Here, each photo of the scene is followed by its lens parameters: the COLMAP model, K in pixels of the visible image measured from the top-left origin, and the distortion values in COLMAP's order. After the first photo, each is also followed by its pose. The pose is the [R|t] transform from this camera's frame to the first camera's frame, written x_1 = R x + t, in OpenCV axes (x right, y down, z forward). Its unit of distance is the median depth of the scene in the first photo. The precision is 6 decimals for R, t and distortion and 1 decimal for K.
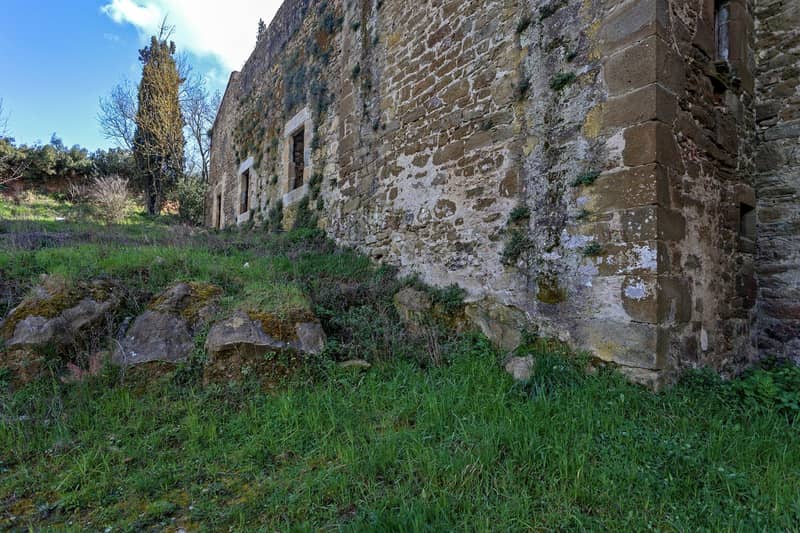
lens RADIAL K [[400.4, 0, 401.7], [0, 400.4, 267.4], [0, 0, 1]] dist [0.008218, 0.000102]
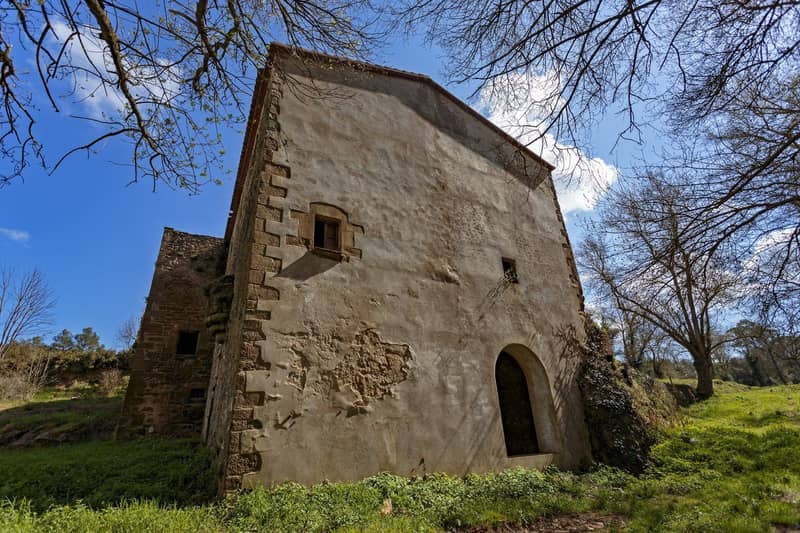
lens RADIAL K [[374.5, 0, 403.4], [0, 374.5, 265.2], [0, 0, 1]] dist [0.006611, -0.000149]
pose [[0.988317, -0.113554, -0.101662, 1.750366], [0.070314, 0.931495, -0.356893, 0.078241], [0.135224, 0.345575, 0.928597, -1.239222]]
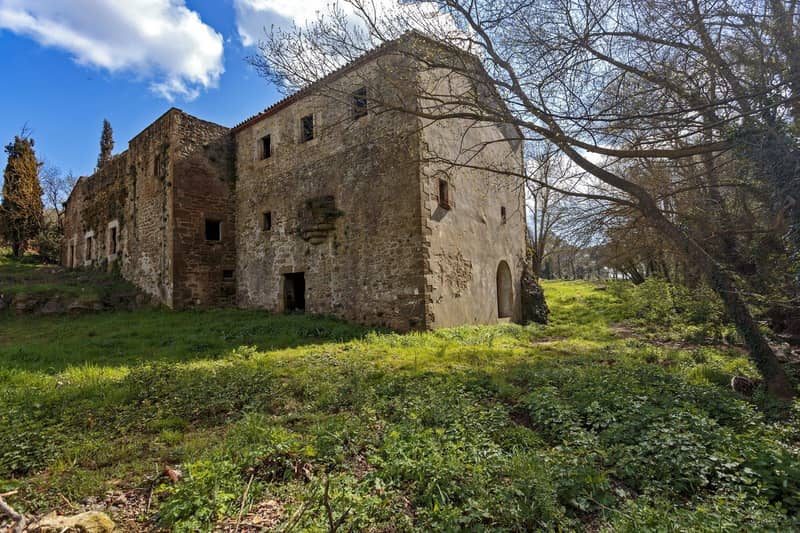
lens RADIAL K [[384.4, 0, 425.8], [0, 384.4, 273.1], [0, 0, 1]] dist [-0.001487, -0.000066]
pose [[0.951346, -0.025909, 0.307033, 0.884783], [0.032200, 0.999362, -0.015442, 0.000894], [-0.306437, 0.024577, 0.951574, -1.894692]]
